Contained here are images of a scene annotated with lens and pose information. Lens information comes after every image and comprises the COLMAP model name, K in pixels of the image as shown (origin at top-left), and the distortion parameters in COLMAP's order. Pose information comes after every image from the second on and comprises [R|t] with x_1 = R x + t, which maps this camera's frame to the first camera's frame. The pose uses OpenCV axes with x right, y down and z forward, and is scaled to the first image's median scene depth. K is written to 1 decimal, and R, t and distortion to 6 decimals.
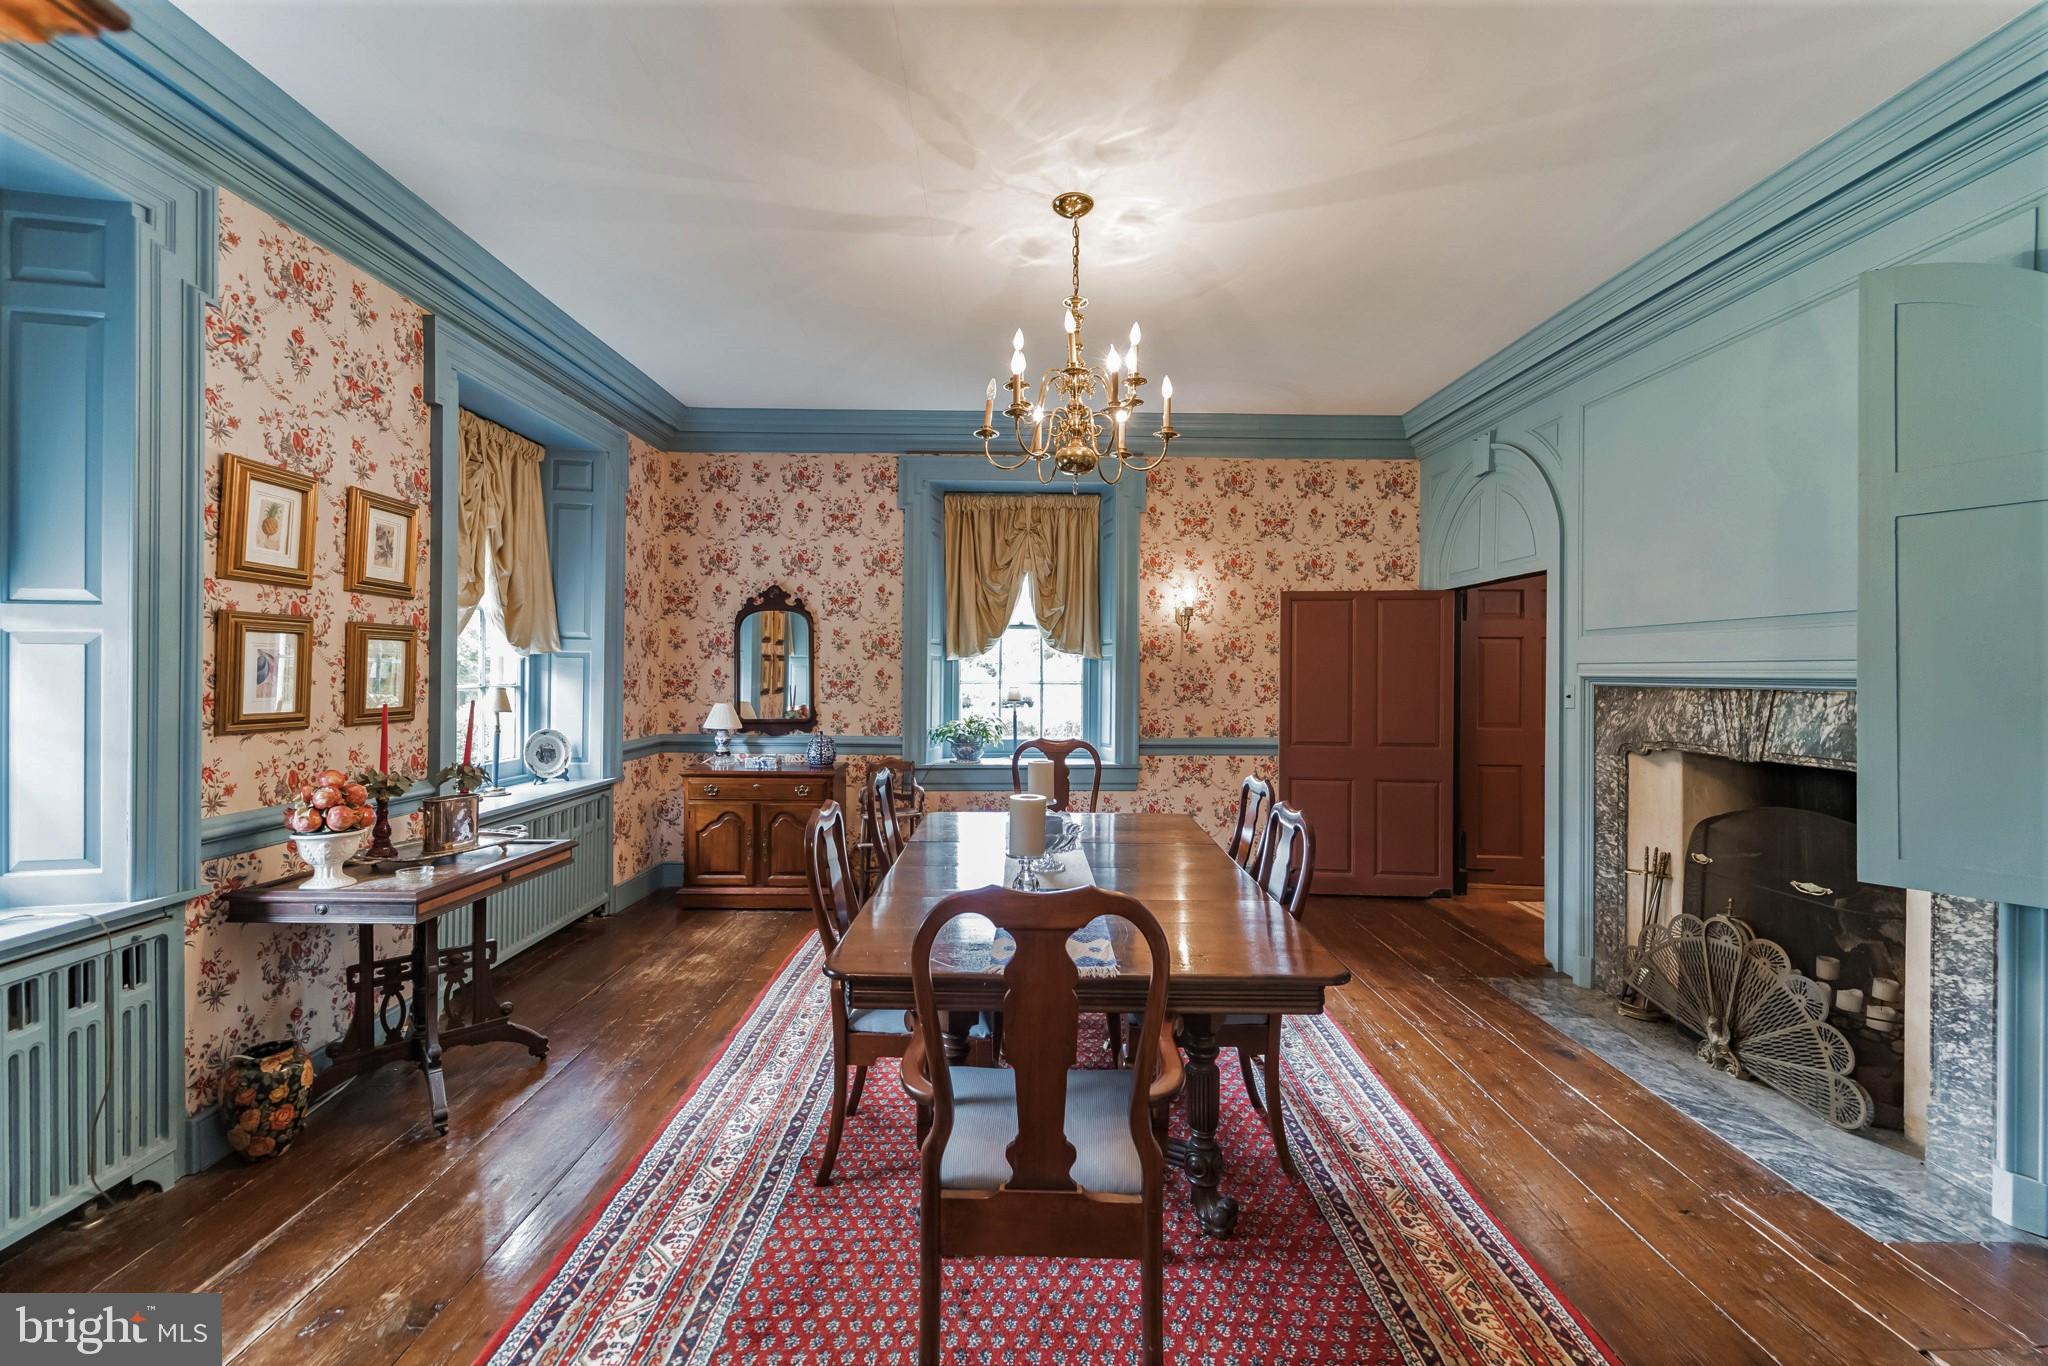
lens RADIAL K [[833.0, 0, 1024.0], [0, 833.0, 683.0], [0, 0, 1]] dist [0.000568, -0.000355]
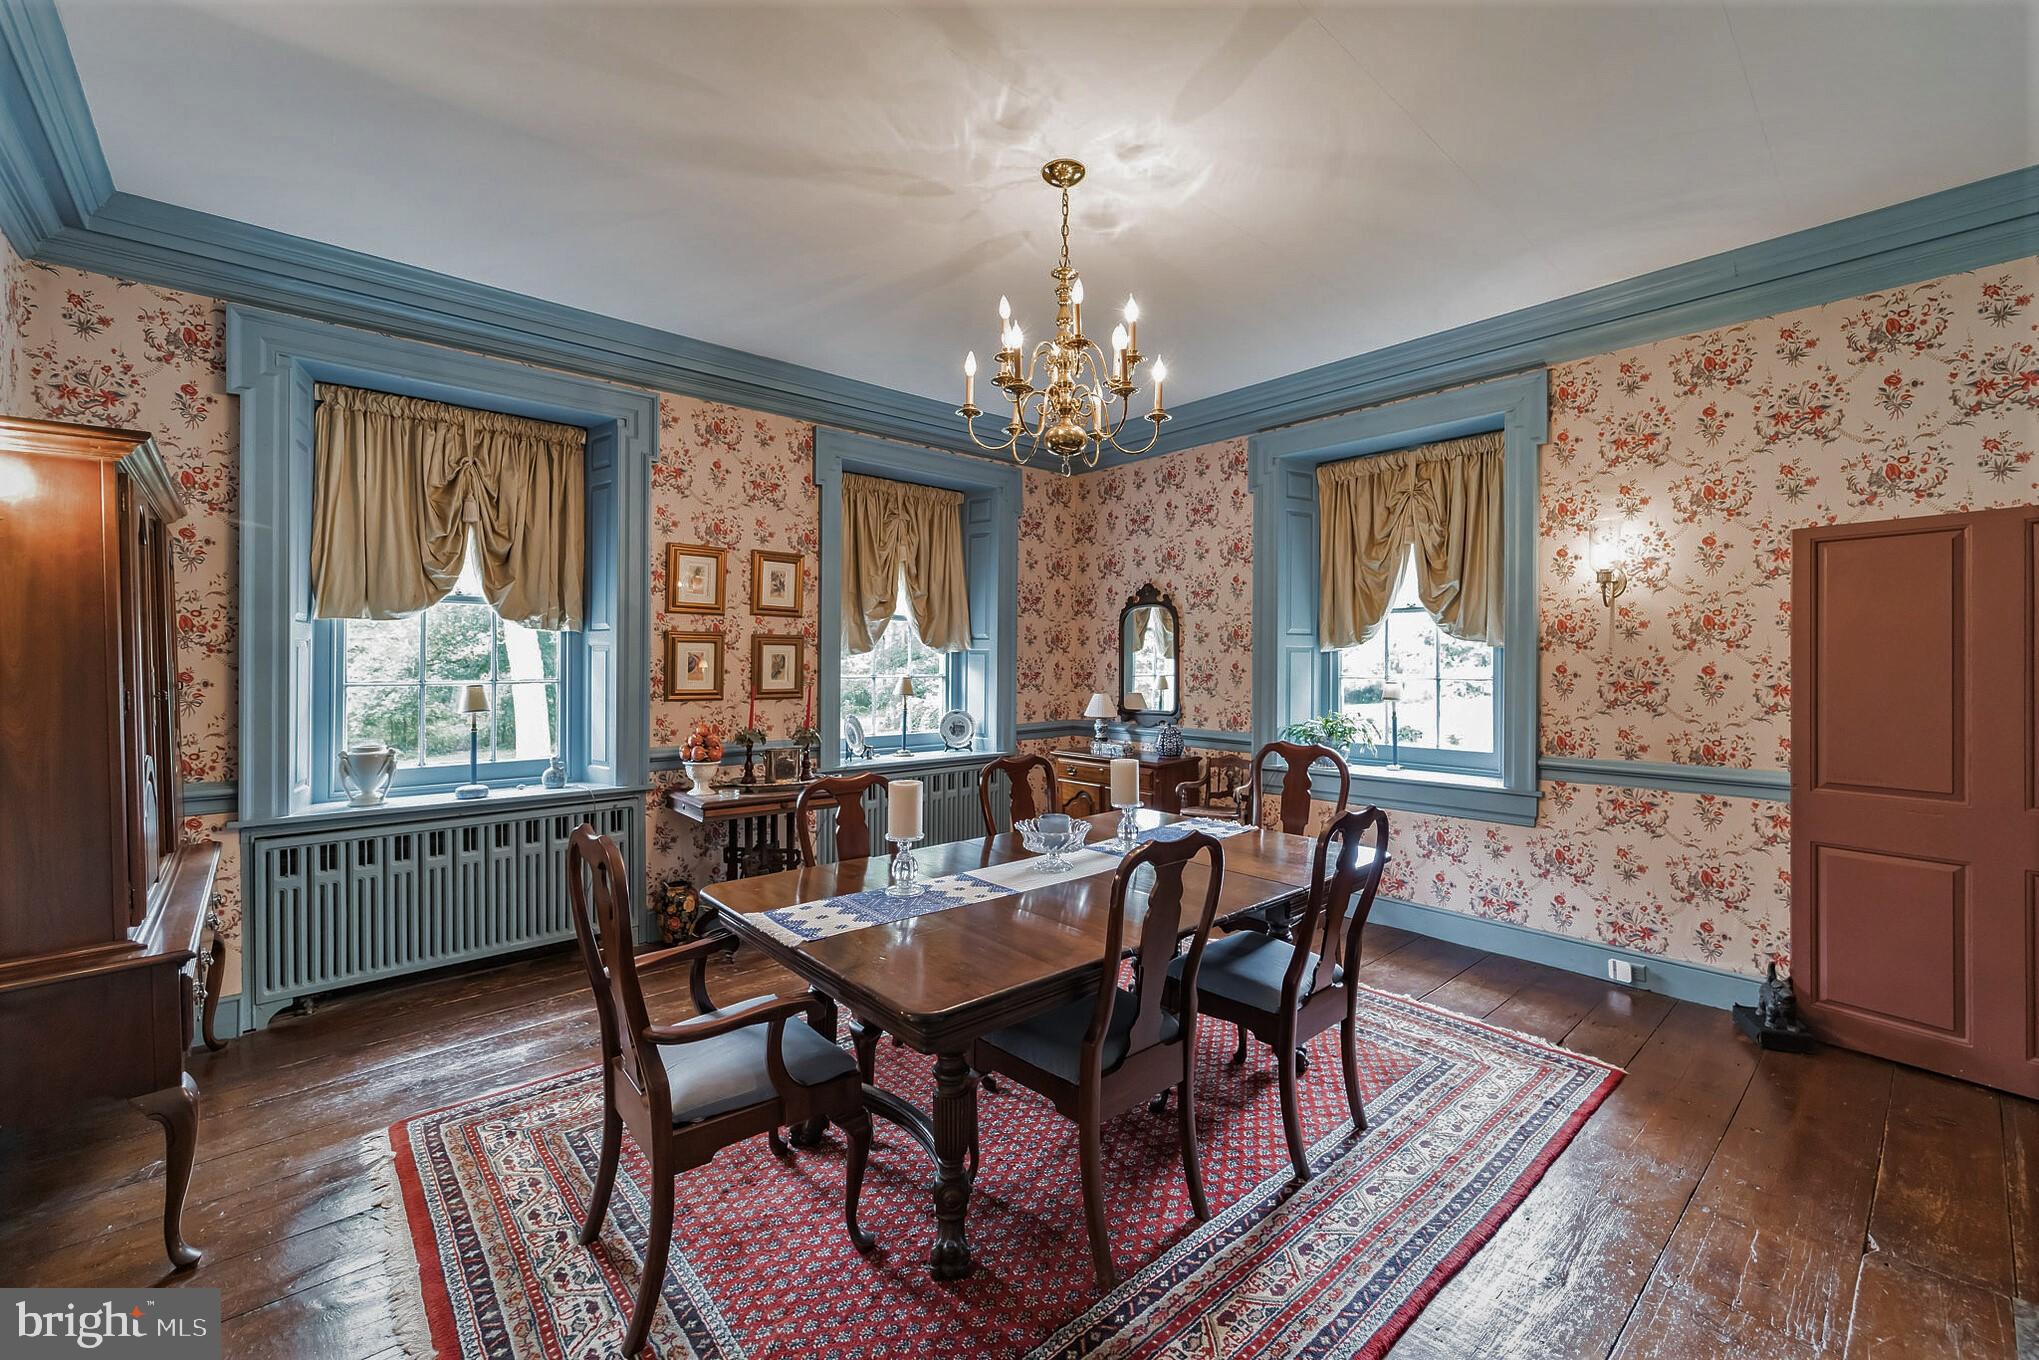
lens RADIAL K [[840.8, 0, 1024.0], [0, 840.8, 670.7], [0, 0, 1]] dist [-0.000372, -0.000051]
pose [[0.653011, 0.002576, -0.757344, 0.405693], [-0.008898, 0.999951, -0.004271, -0.000608], [0.757296, 0.009527, 0.653002, 0.184631]]
